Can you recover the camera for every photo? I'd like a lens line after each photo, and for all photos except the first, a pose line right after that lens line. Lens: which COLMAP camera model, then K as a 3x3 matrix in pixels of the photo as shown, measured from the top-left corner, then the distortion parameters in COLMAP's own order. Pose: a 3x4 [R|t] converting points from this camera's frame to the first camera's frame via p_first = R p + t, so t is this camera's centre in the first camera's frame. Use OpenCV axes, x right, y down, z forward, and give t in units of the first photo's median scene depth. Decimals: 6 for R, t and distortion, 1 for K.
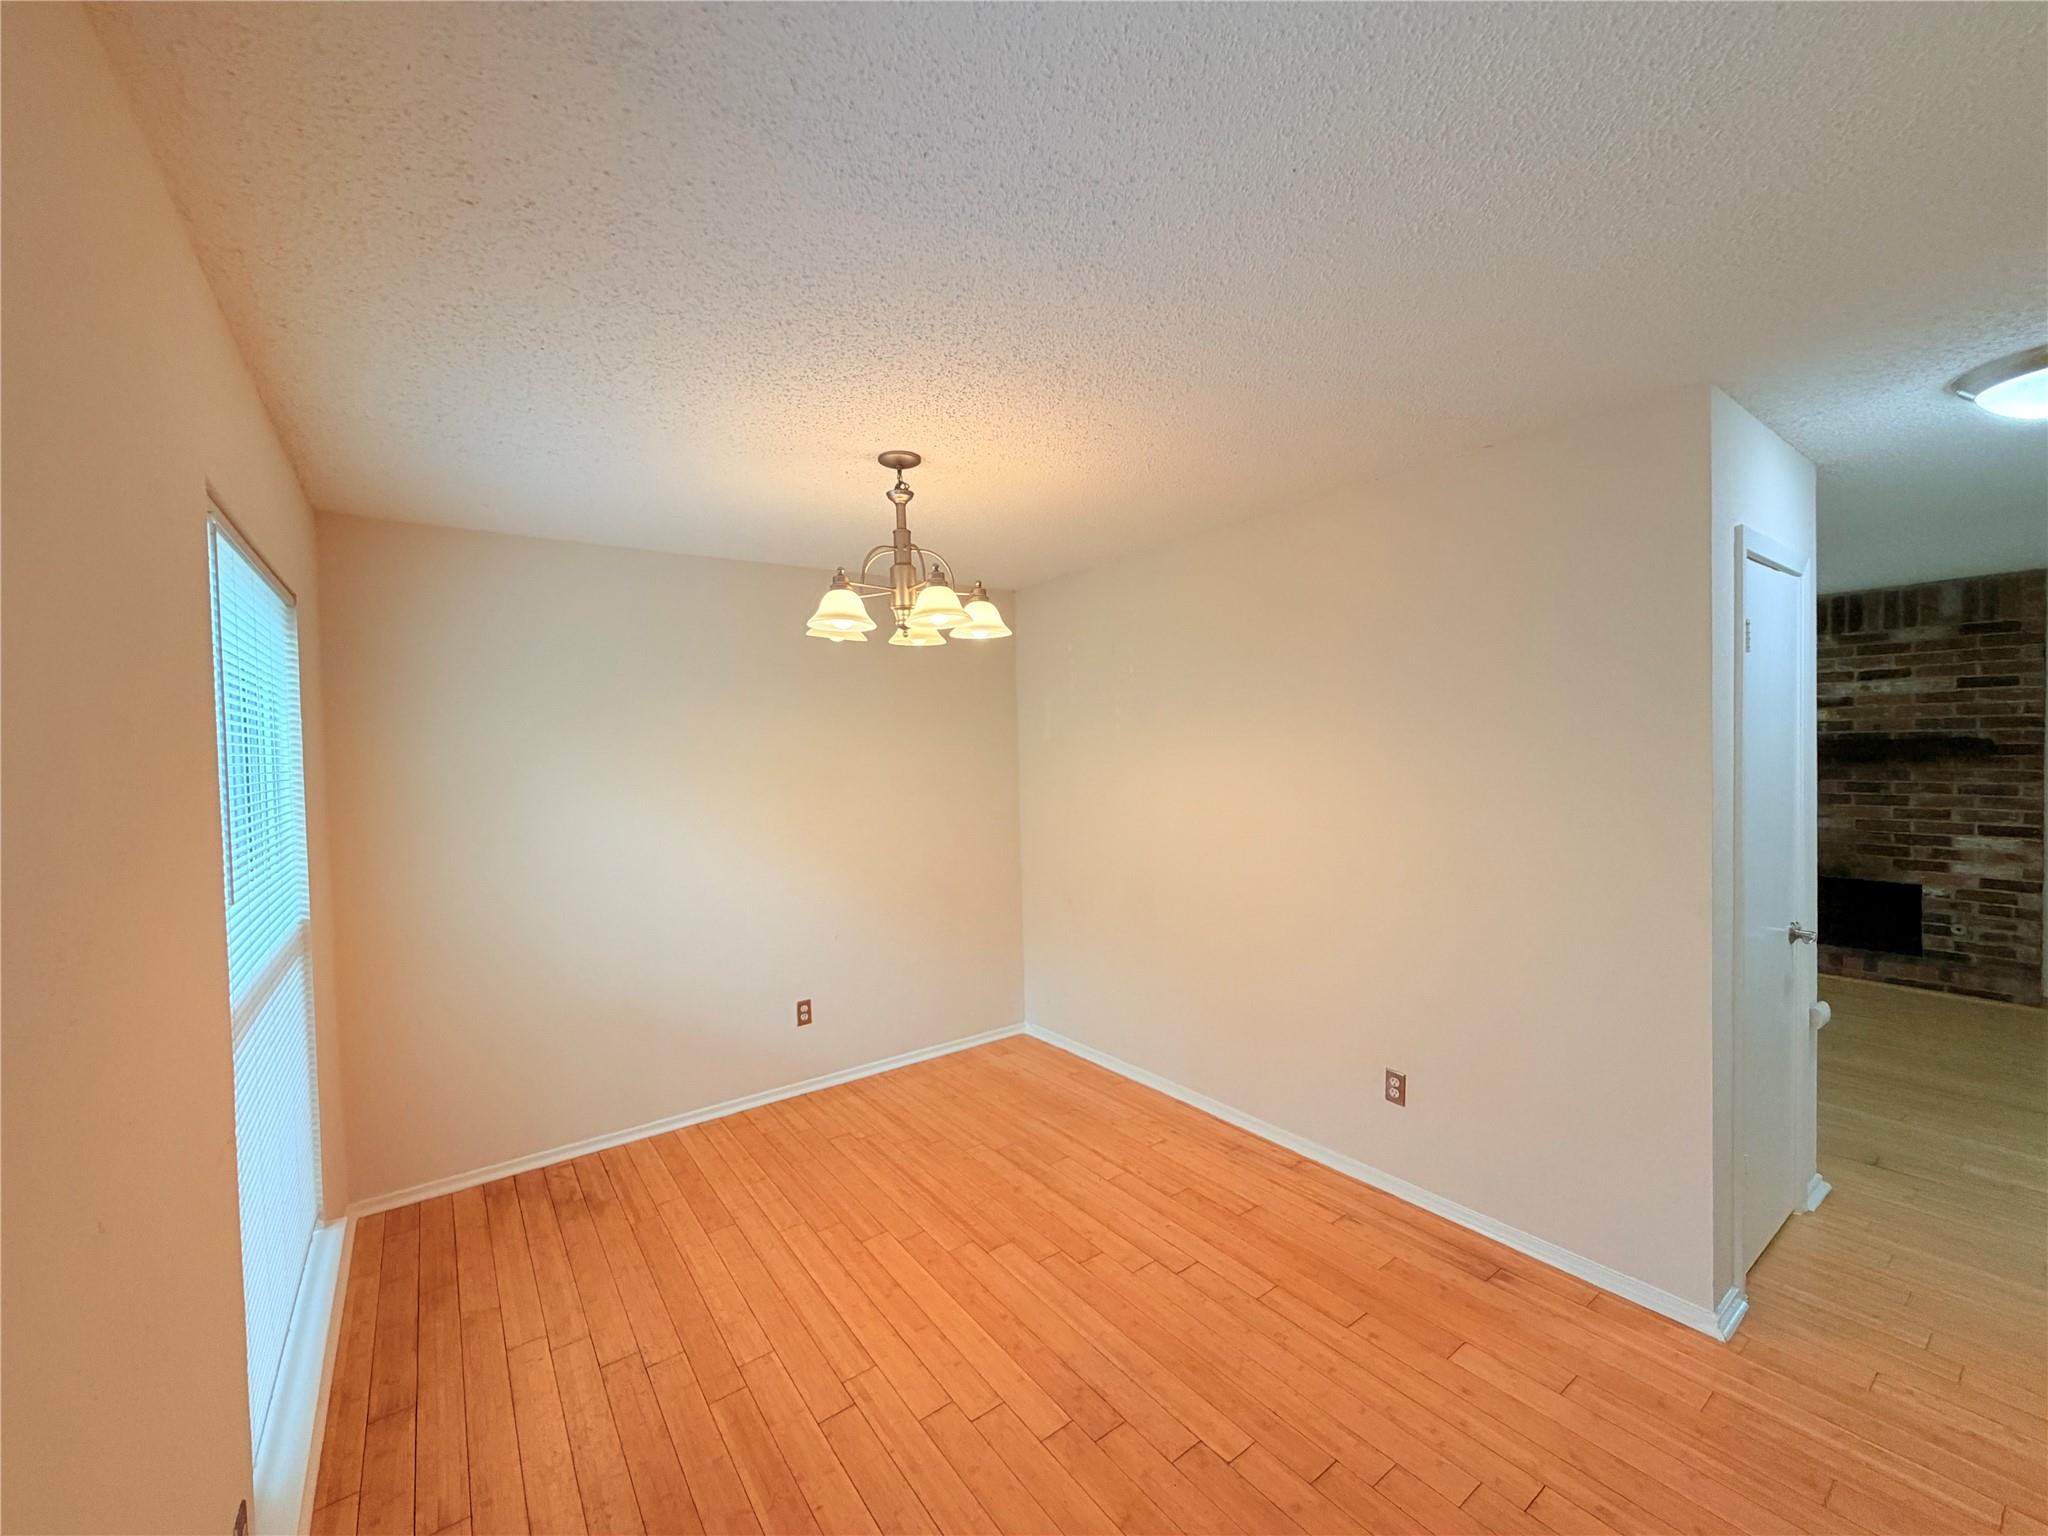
lens RADIAL K [[815.5, 0, 1024.0], [0, 815.5, 768.0], [0, 0, 1]] dist [-0.000316, 0.000556]
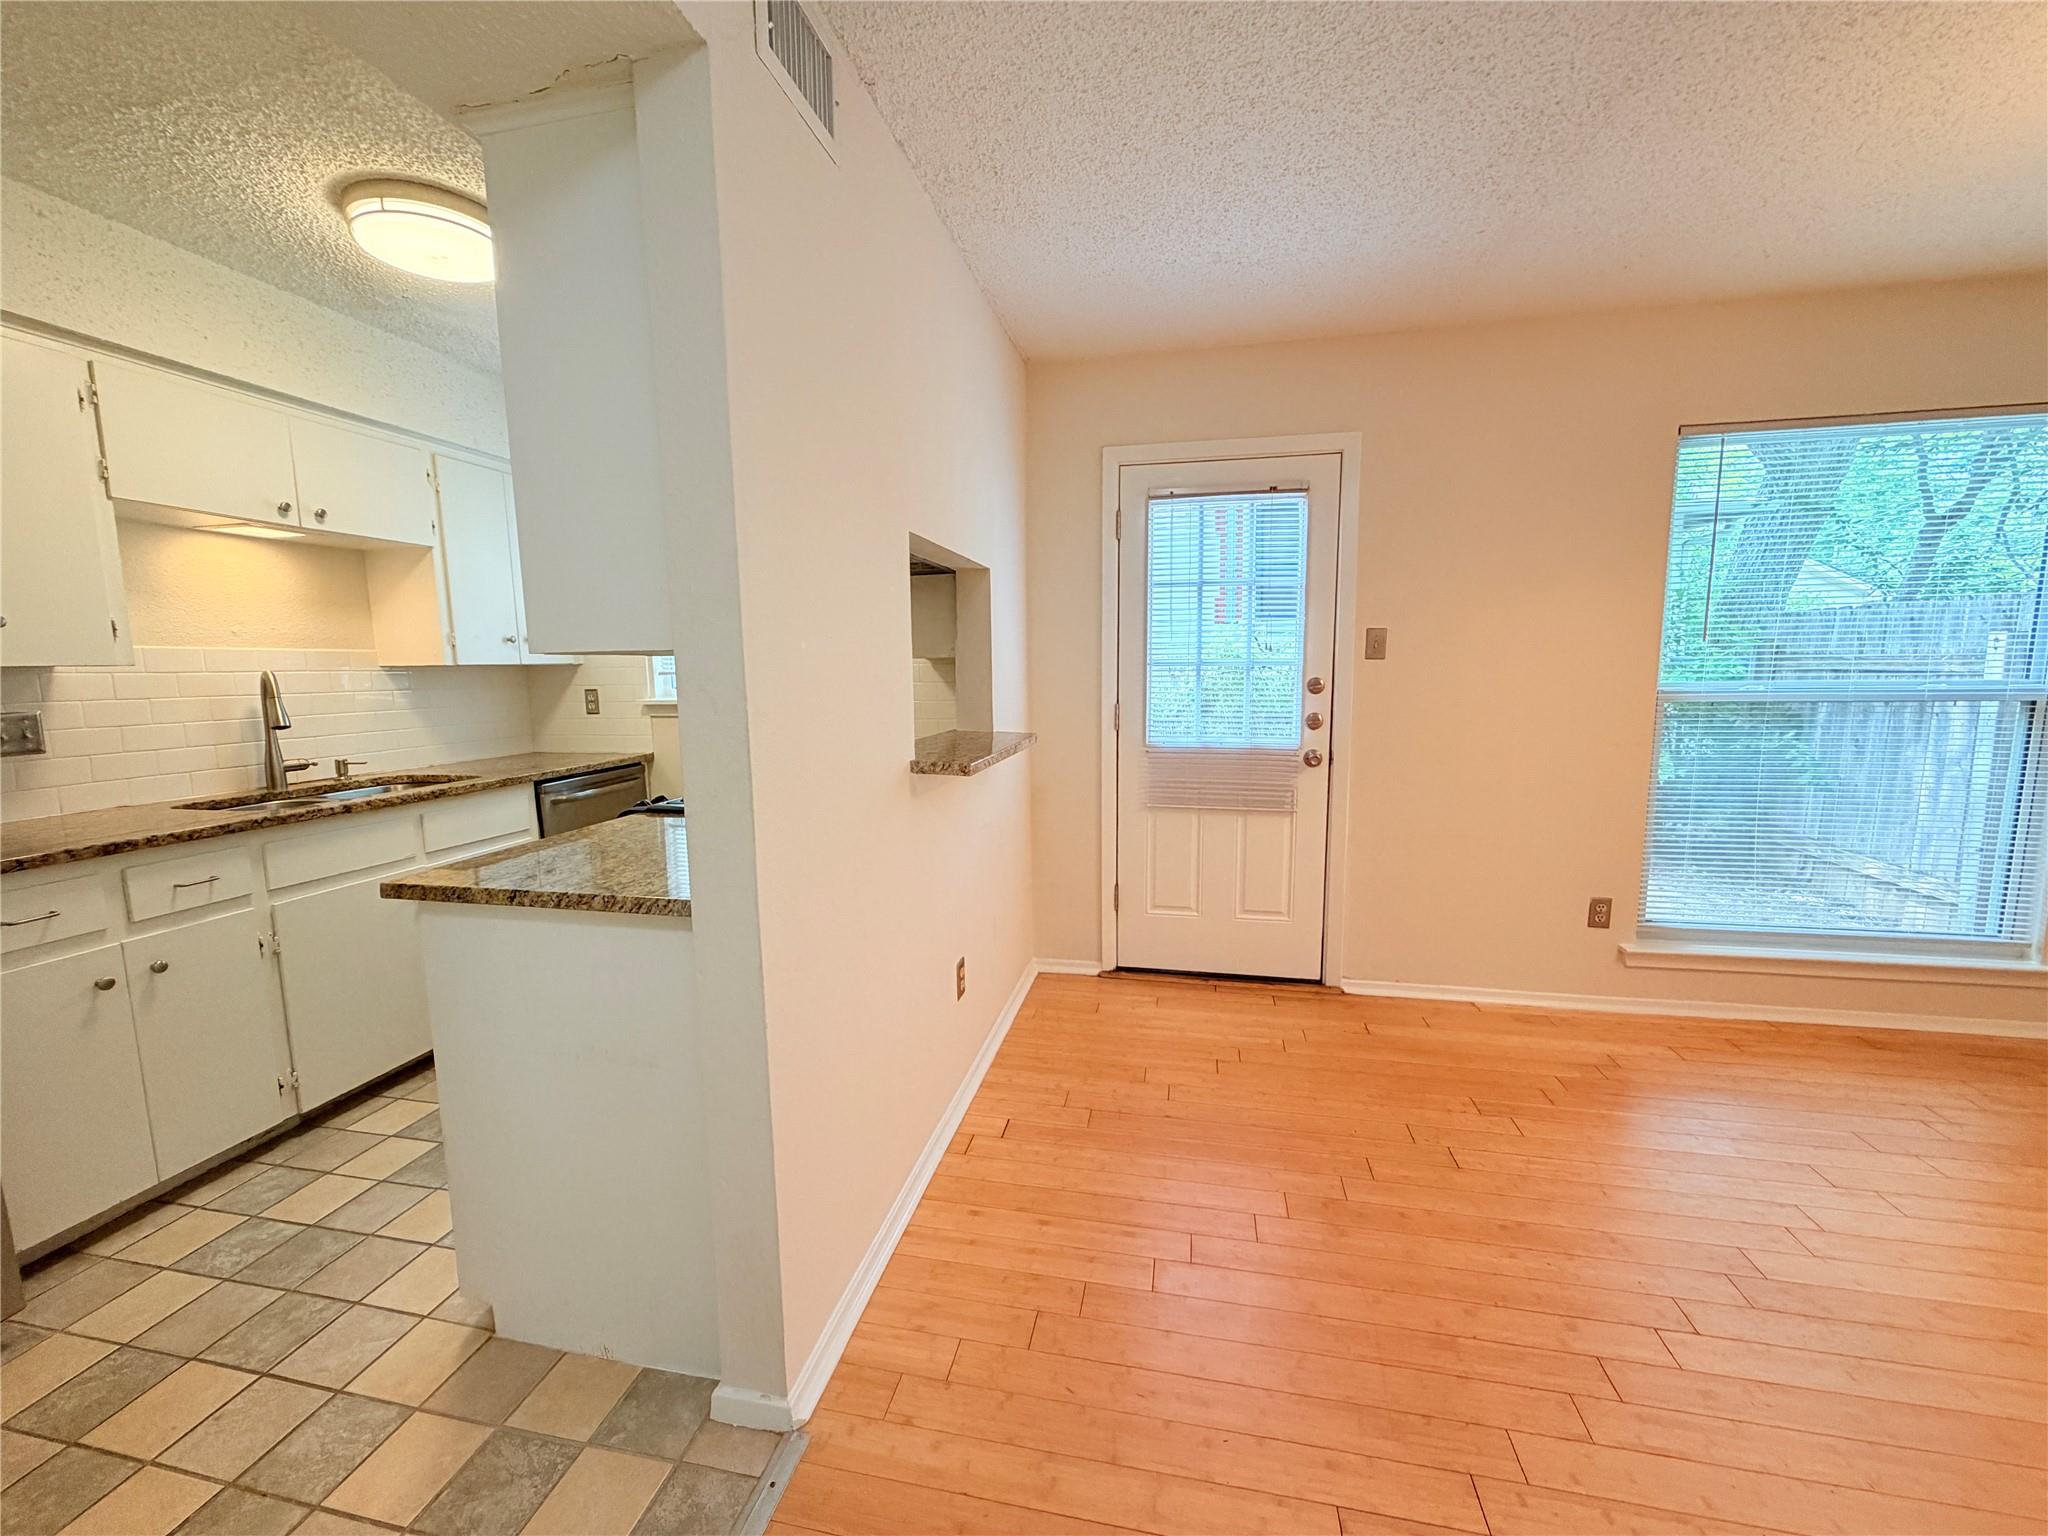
lens RADIAL K [[820.2, 0, 1020.4], [0, 820.2, 767.8], [0, 0, 1]] dist [0.000945, 0.000277]
pose [[-0.742382, 0.120768, -0.659003, 0.734744], [0.012270, 0.985905, 0.166853, 0.053630], [0.669865, 0.115783, -0.733400, 0.643469]]
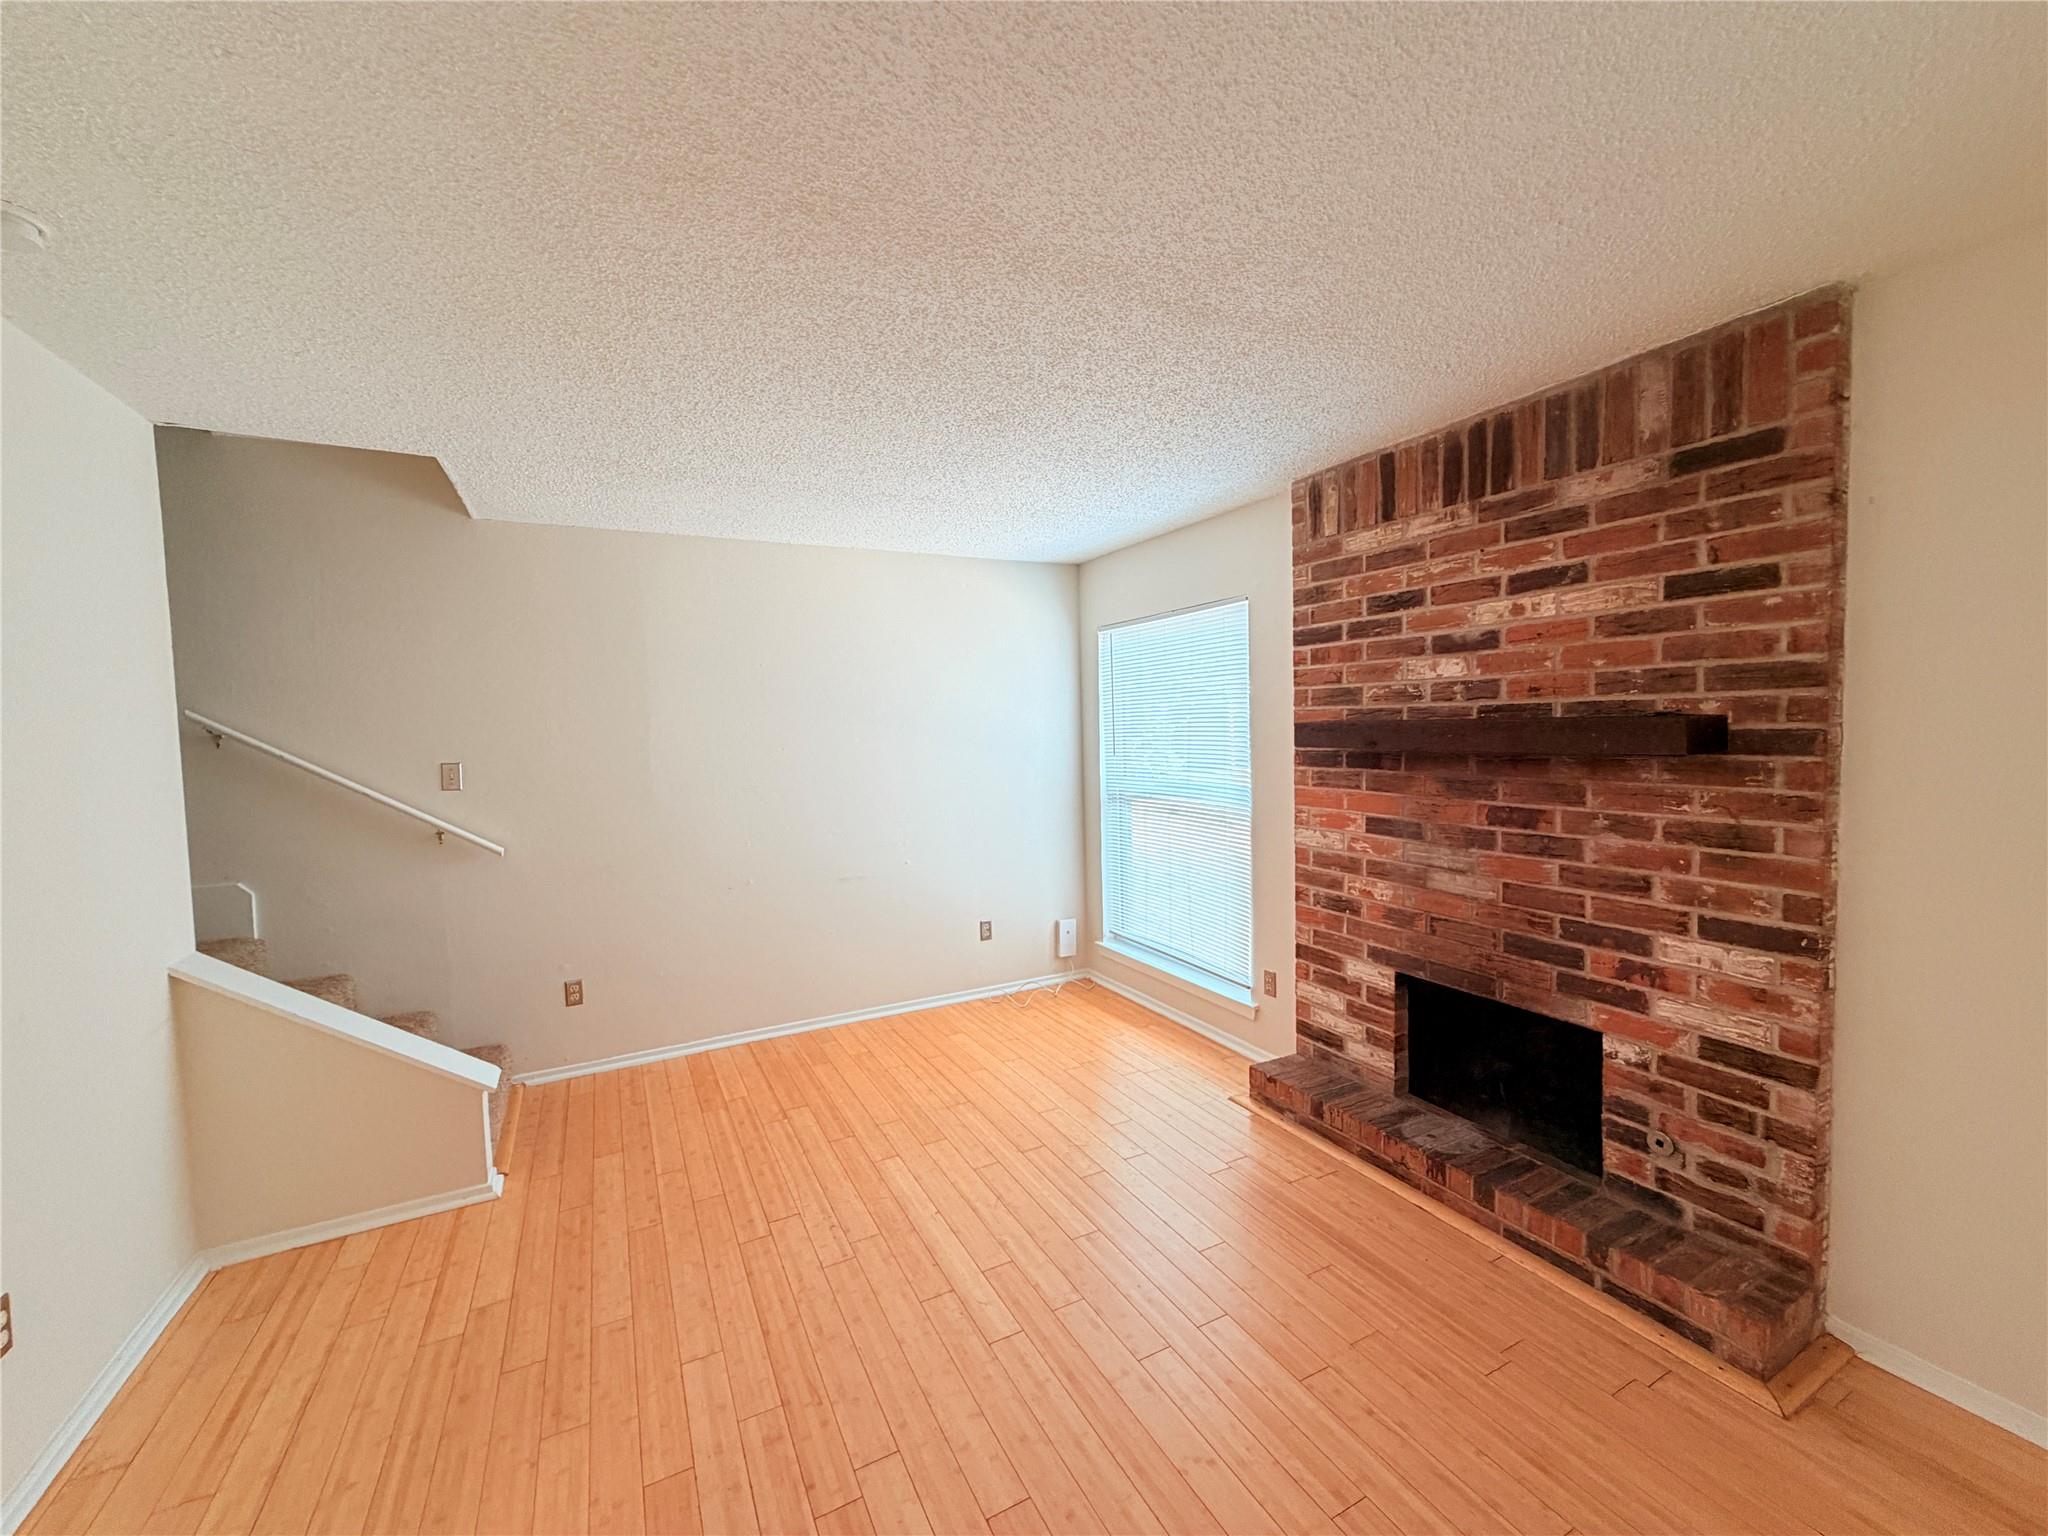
lens RADIAL K [[820.2, 0, 1020.4], [0, 820.2, 767.8], [0, 0, 1]] dist [0.000945, 0.000277]
pose [[0.988498, 0.005632, -0.151128, 1.366292], [-0.001299, 0.999586, 0.028757, -0.031933], [0.151228, -0.028230, 0.988096, 0.801416]]
